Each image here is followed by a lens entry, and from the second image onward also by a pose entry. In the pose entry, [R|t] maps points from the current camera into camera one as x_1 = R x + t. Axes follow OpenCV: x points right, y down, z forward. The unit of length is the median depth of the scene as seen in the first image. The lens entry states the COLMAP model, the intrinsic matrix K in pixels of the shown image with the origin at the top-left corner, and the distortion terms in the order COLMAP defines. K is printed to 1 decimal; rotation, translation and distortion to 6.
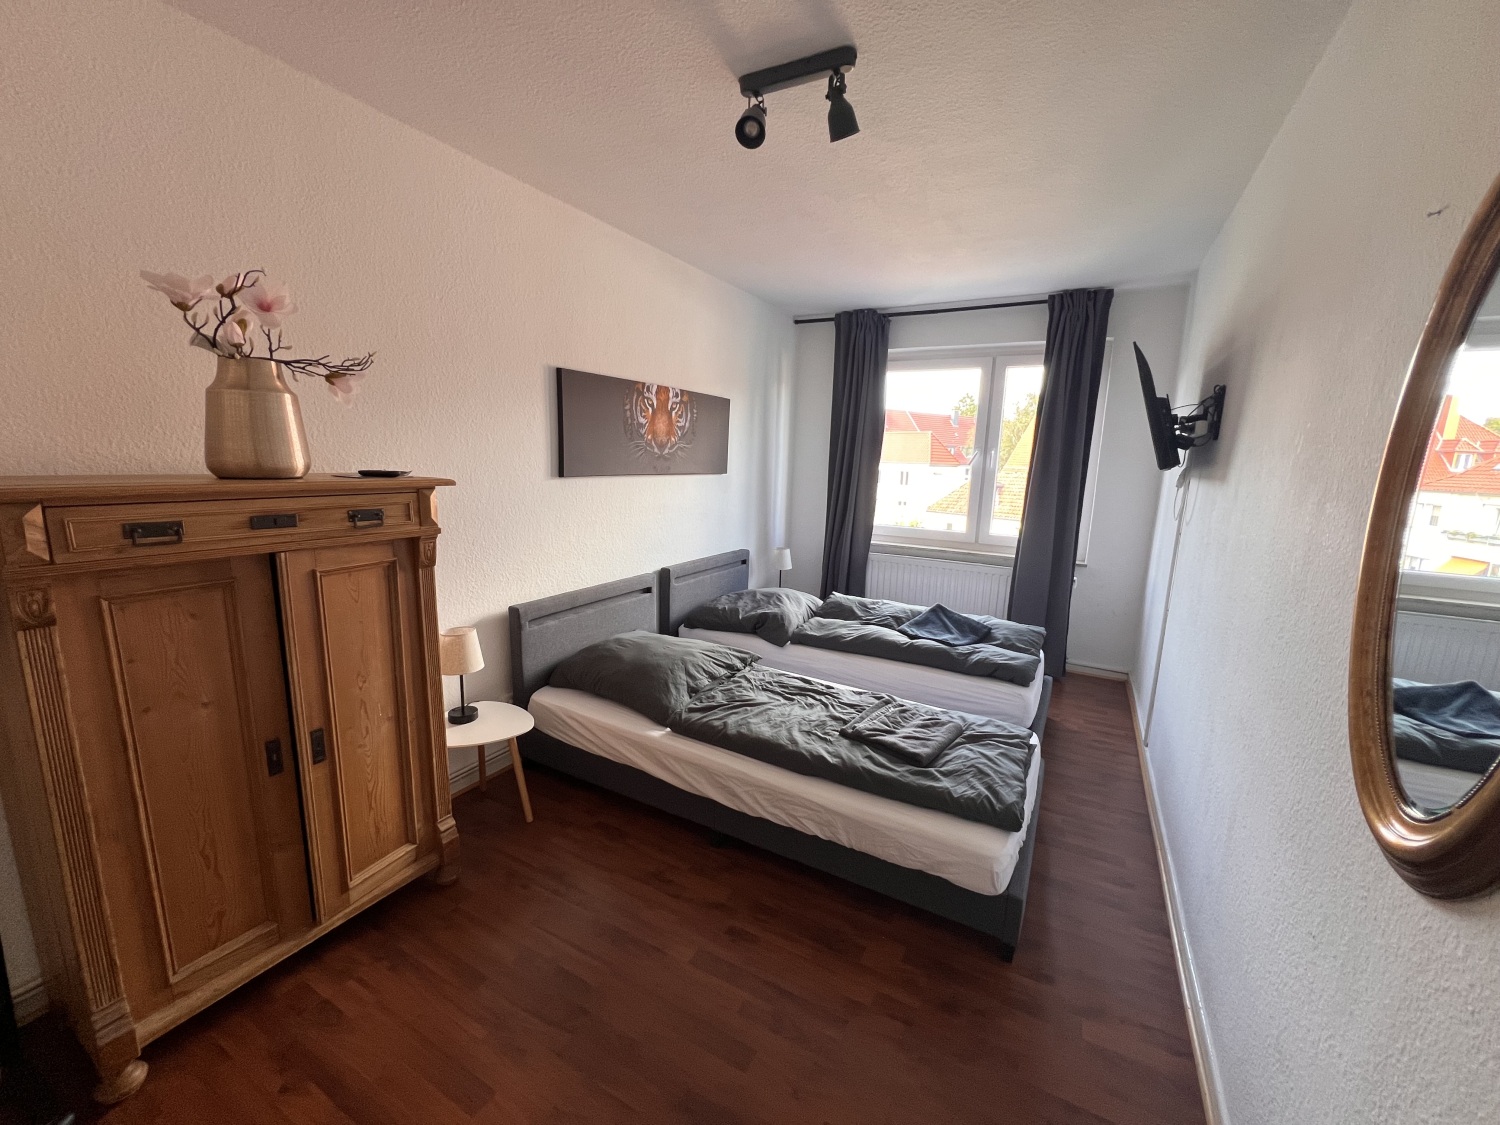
lens RADIAL K [[605.8, 0, 749.3], [0, 605.8, 564.1], [0, 0, 1]] dist [-0.002237, 0.001219]
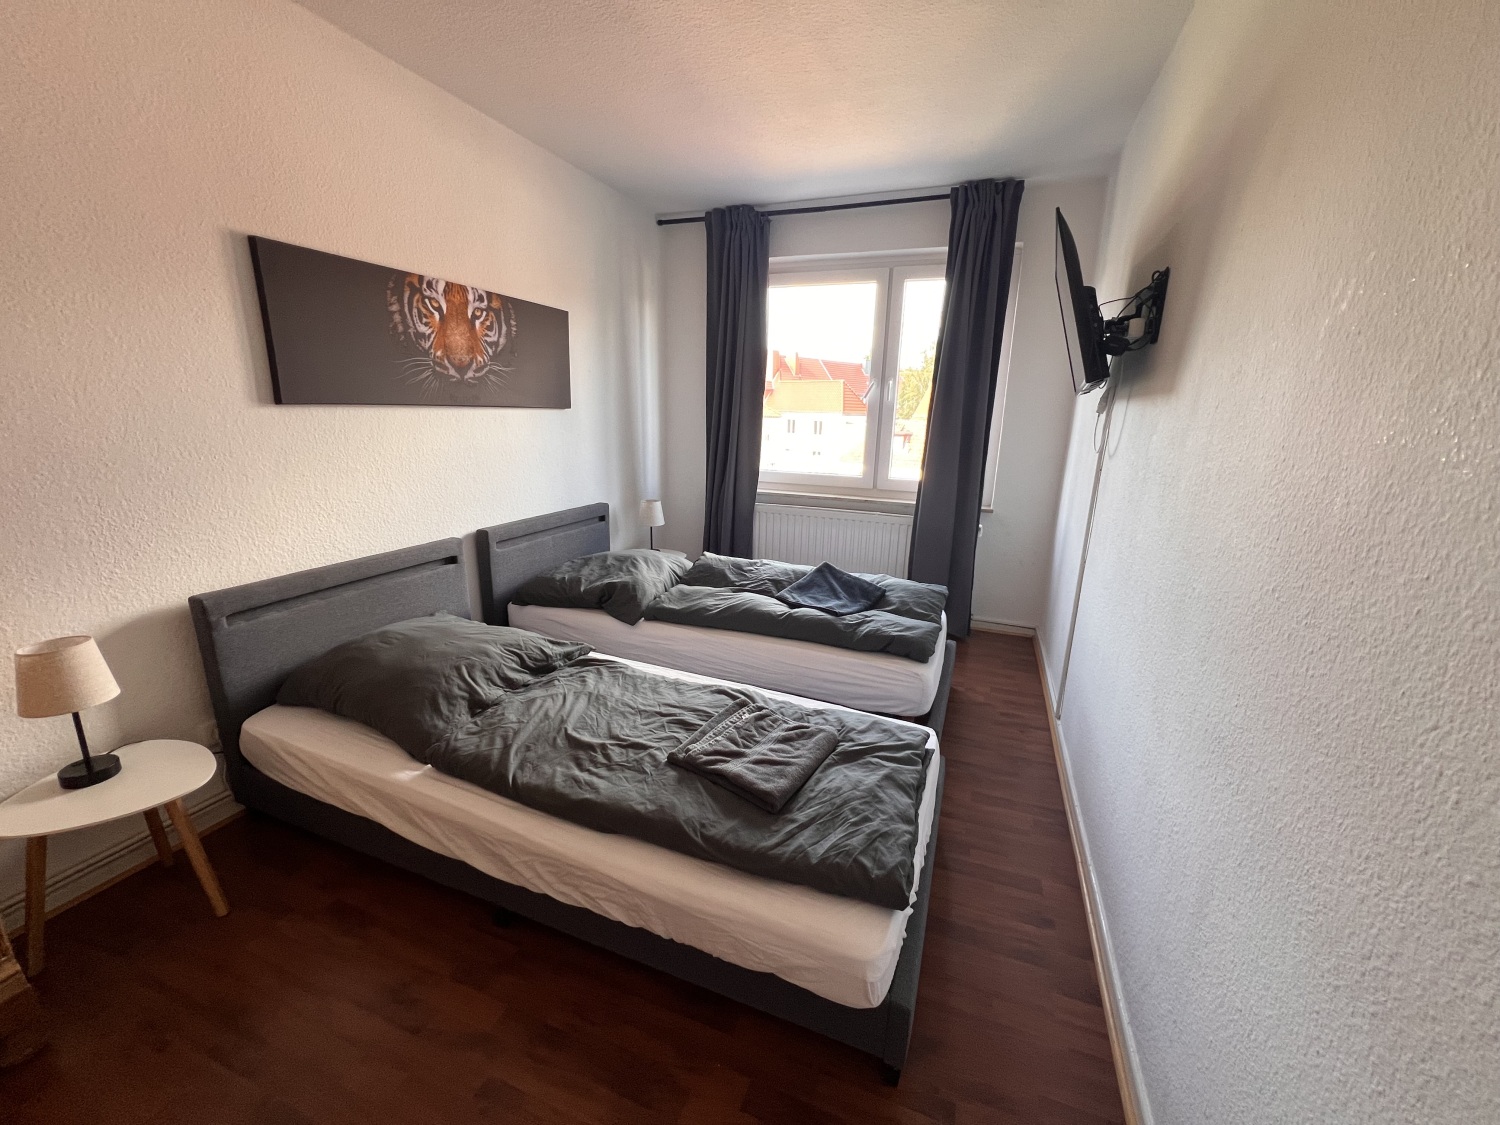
lens RADIAL K [[605.8, 0, 749.4], [0, 605.8, 565.0], [0, 0, 1]] dist [-0.002237, 0.001219]
pose [[0.990785, -0.039785, 0.129466, 0.124473], [0.029521, 0.996337, 0.080255, -0.000785], [-0.132185, -0.075694, 0.988331, 0.237394]]
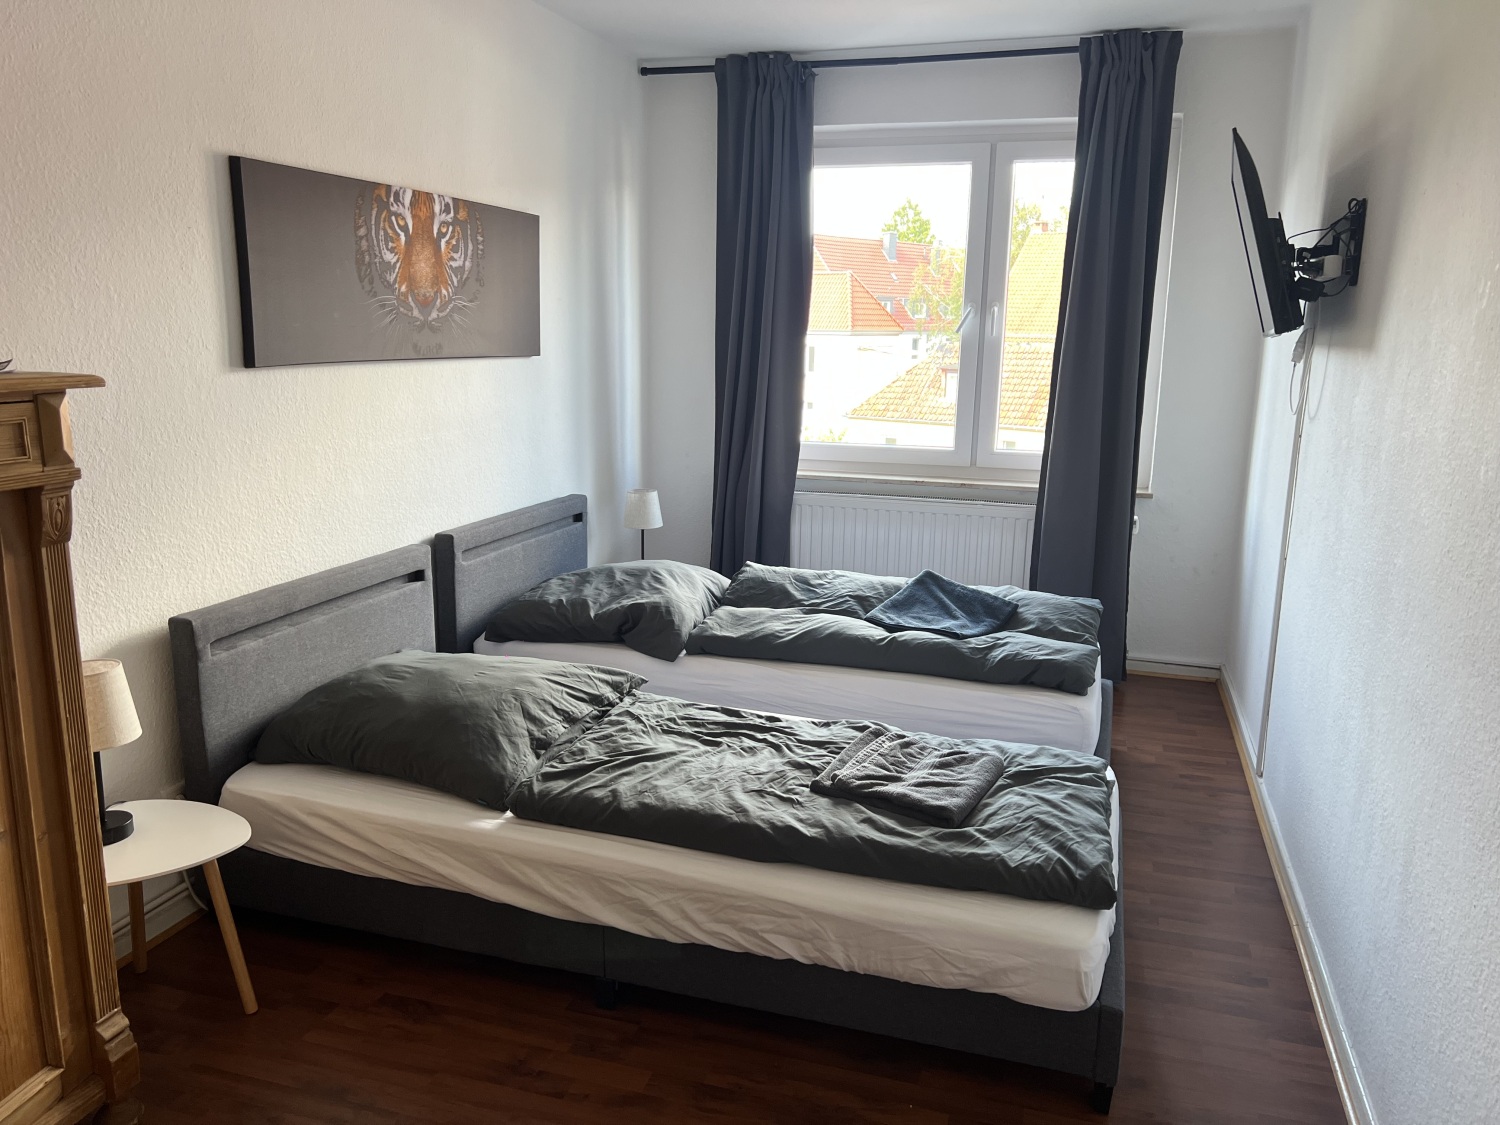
lens RADIAL K [[1134.2, 0, 749.7], [0, 1134.2, 564.2], [0, 0, 1]] dist [0.051033, -0.056590]
pose [[0.979635, -0.055643, 0.192925, -0.087484], [0.048746, 0.997997, 0.040315, 0.007753], [-0.194782, -0.030089, 0.980385, -0.060666]]
